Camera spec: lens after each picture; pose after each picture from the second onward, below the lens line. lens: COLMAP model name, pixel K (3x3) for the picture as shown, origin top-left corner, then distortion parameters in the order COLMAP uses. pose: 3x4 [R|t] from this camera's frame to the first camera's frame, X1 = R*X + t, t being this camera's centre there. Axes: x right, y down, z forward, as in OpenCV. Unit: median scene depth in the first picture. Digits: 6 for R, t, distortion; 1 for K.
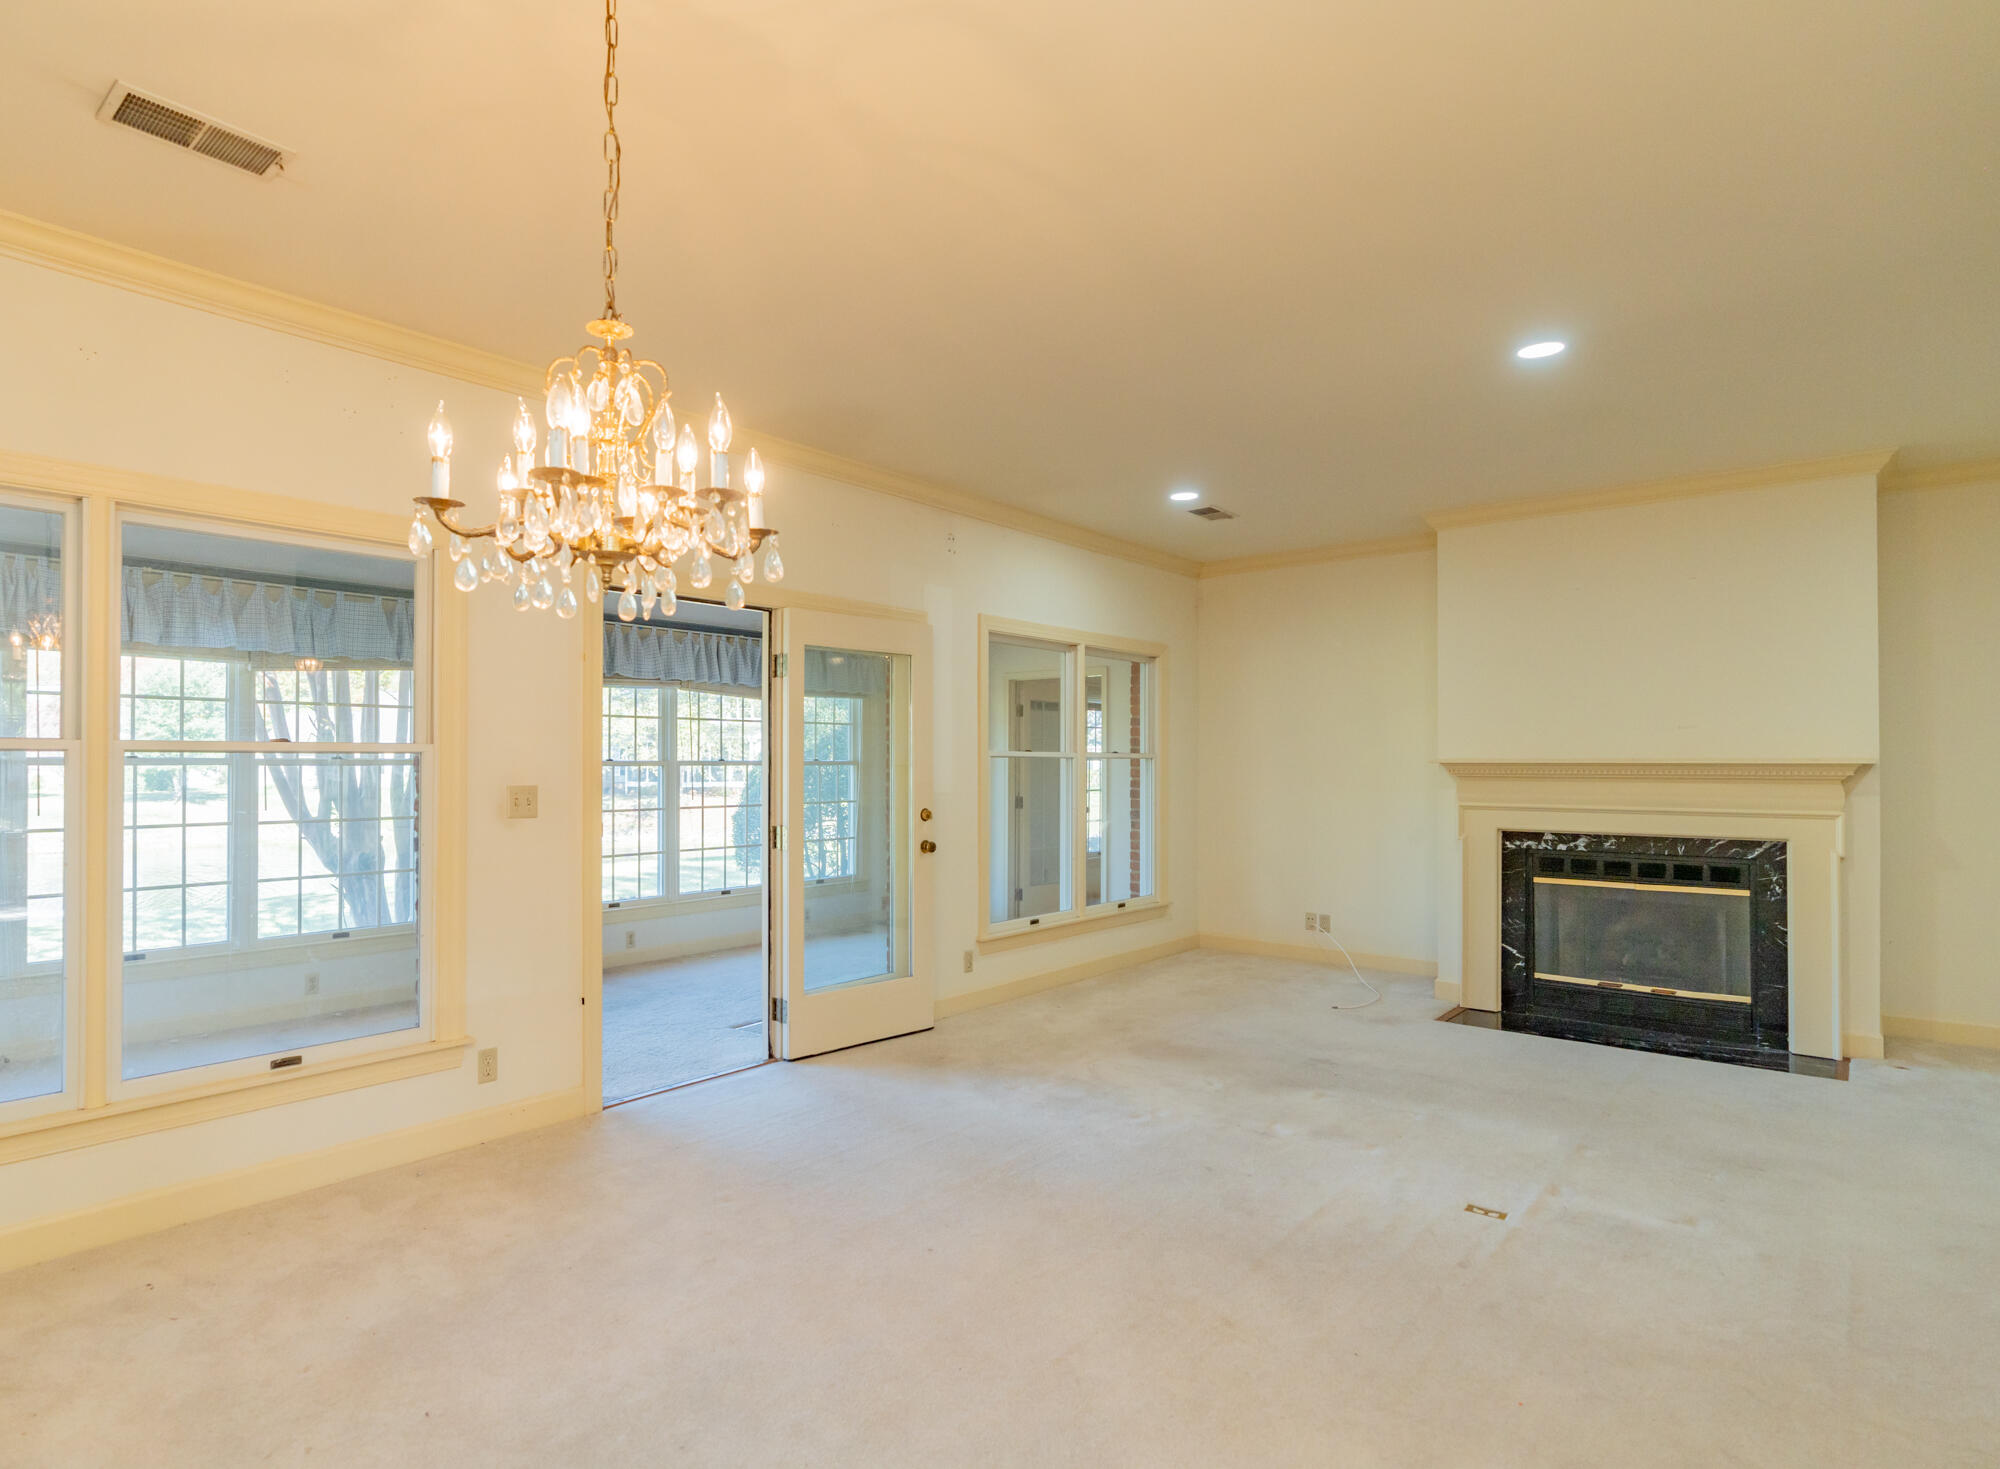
lens RADIAL K [[1073.5, 0, 922.6], [0, 1073.5, 755.4], [0, 0, 1]] dist [-0.008220, -0.001456]
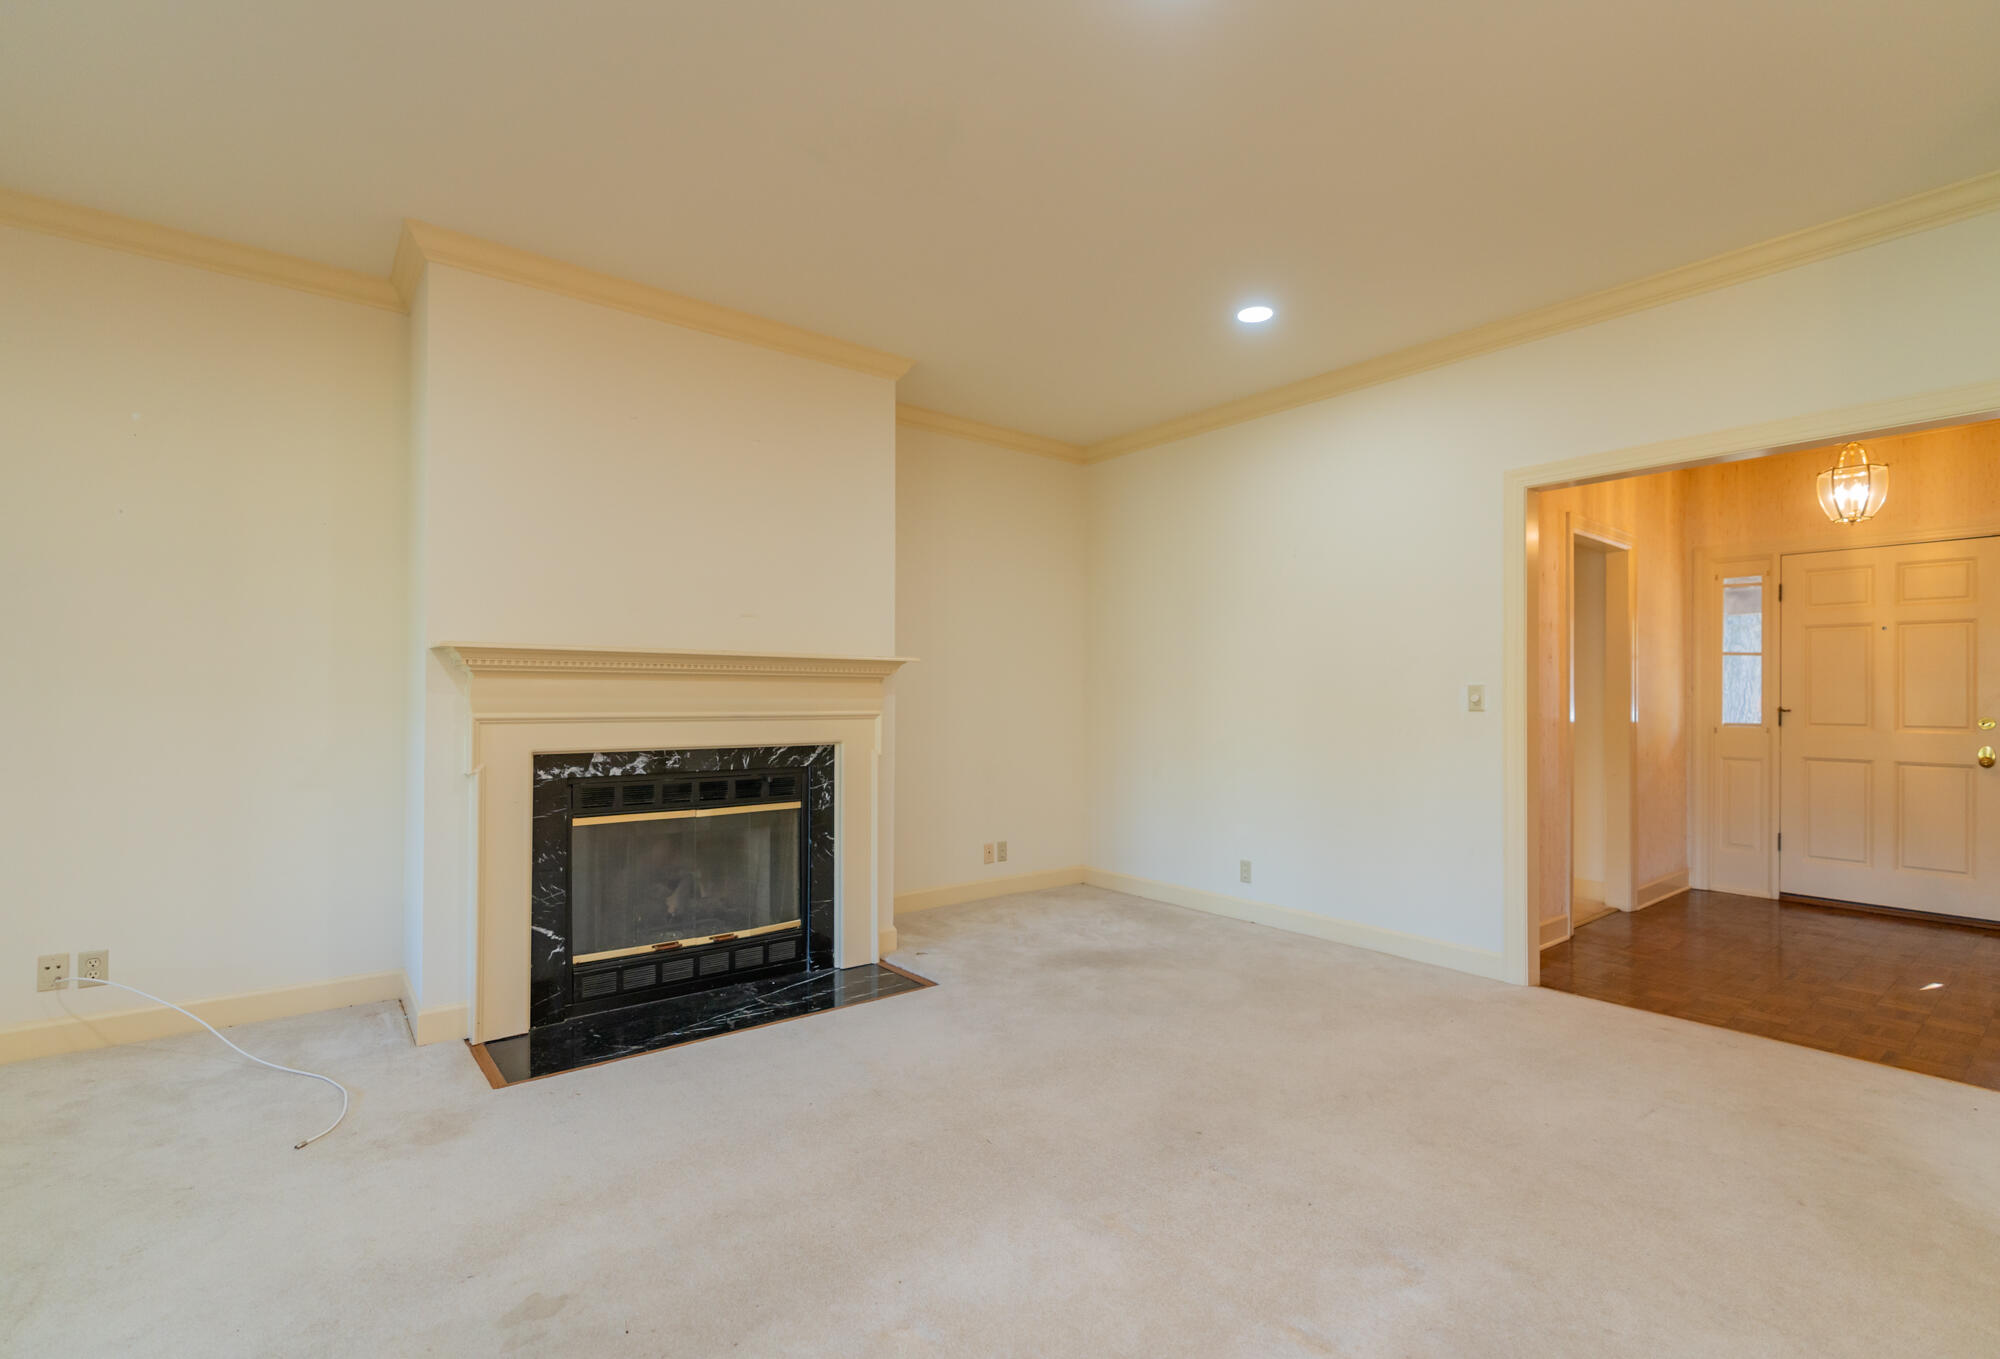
lens RADIAL K [[917.1, 0, 1007.1], [0, 917.1, 694.8], [0, 0, 1]] dist [-0.003258, 0.000440]
pose [[0.180664, 0.002847, 0.983541, 0.042704], [-0.007672, 0.999969, -0.001485, 0.034773], [-0.983515, -0.007278, 0.180680, 0.660625]]
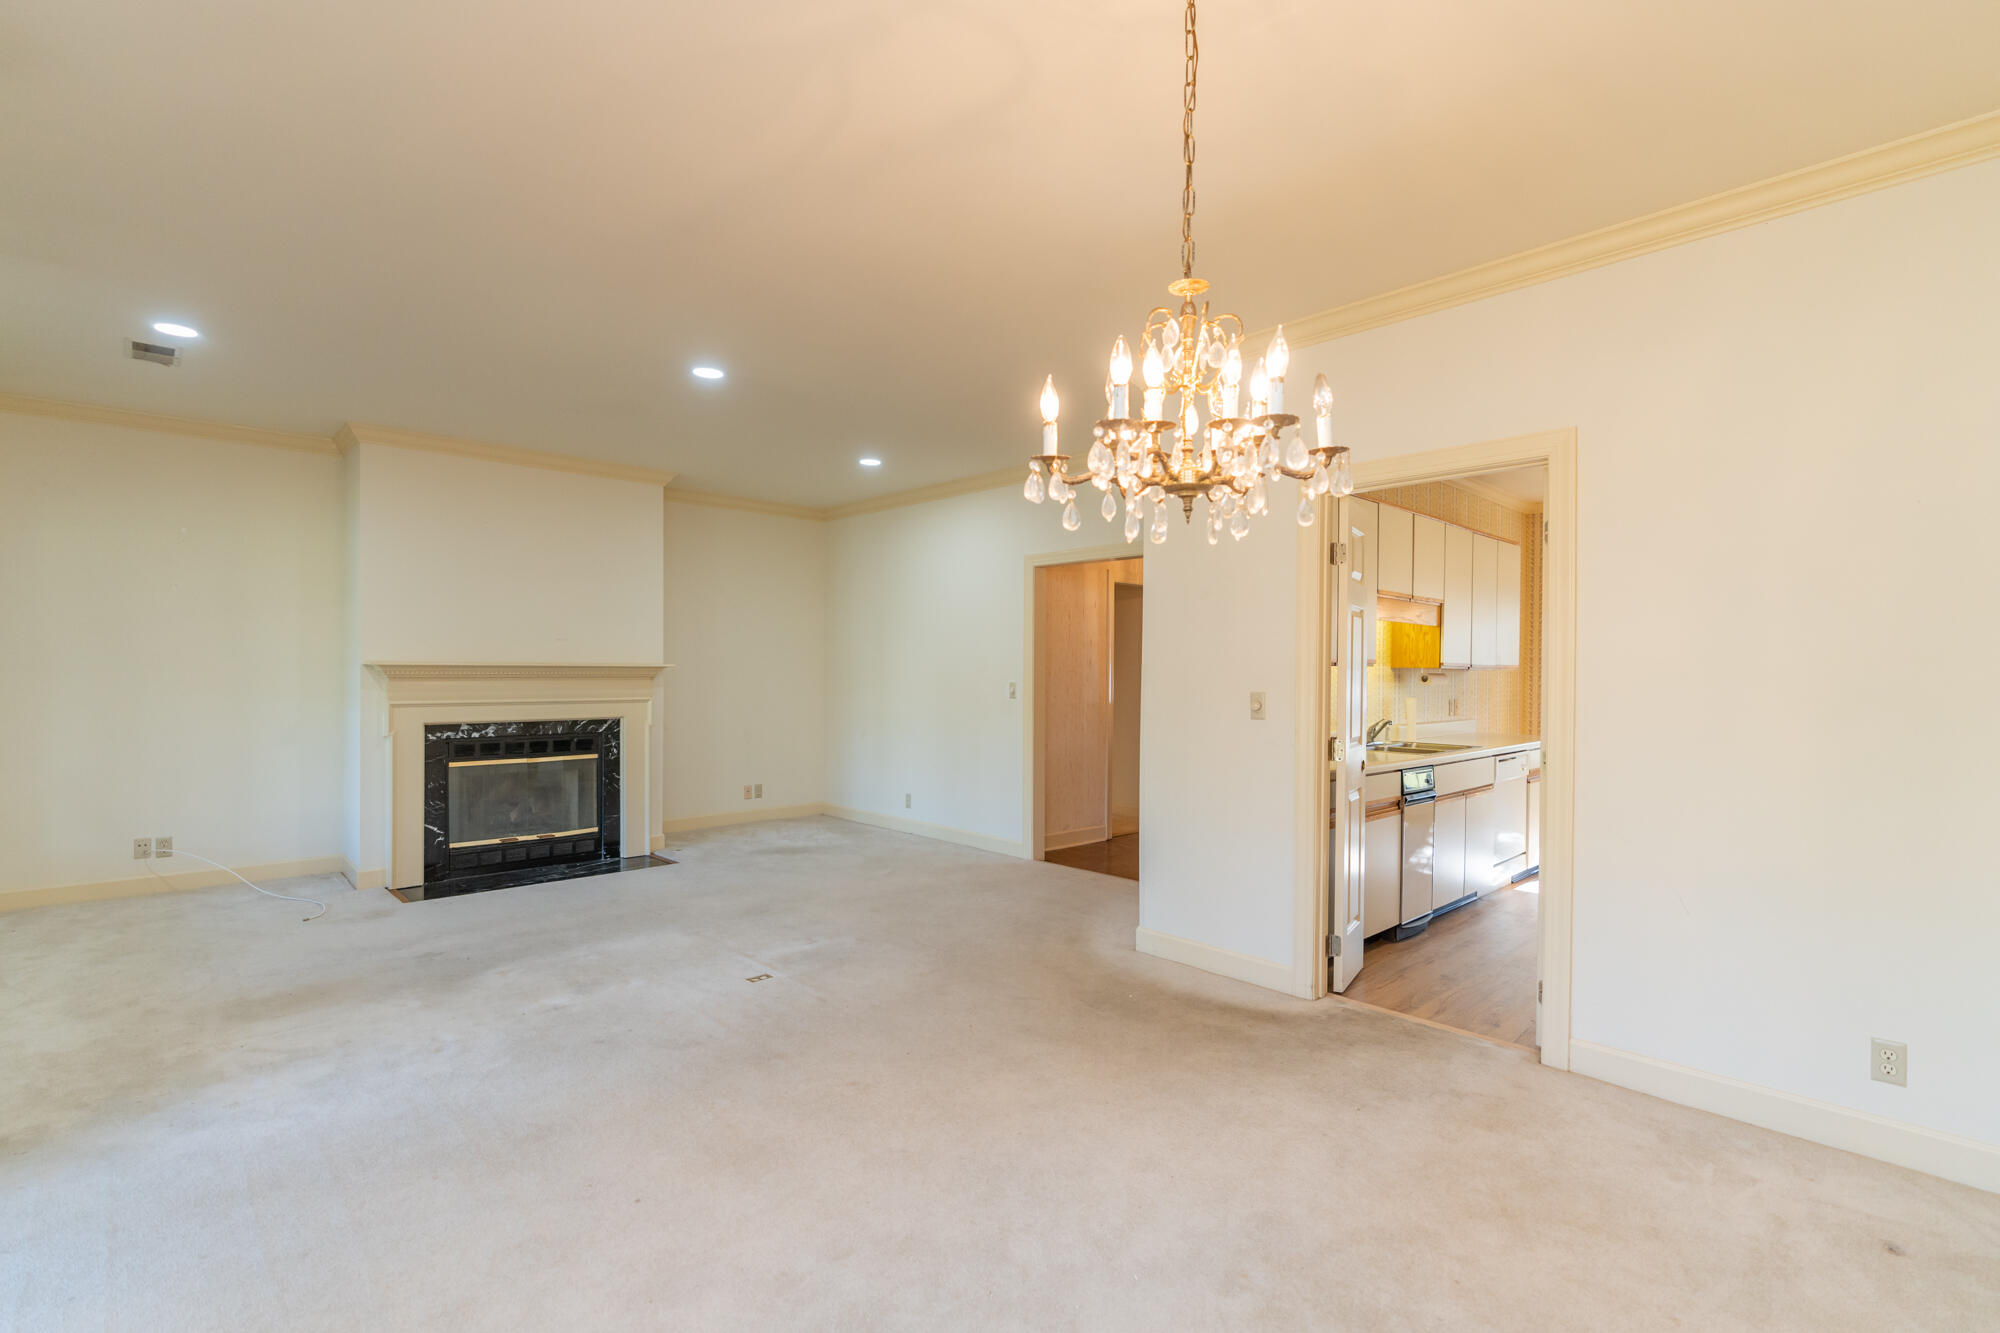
lens RADIAL K [[911.9, 0, 985.4], [0, 911.9, 680.1], [0, 0, 1]] dist [-0.007941, 0.003260]
pose [[0.102027, -0.013019, 0.994696, -0.383960], [-0.011467, 0.999833, 0.014262, 0.002491], [-0.994716, -0.012861, 0.101860, 0.336596]]
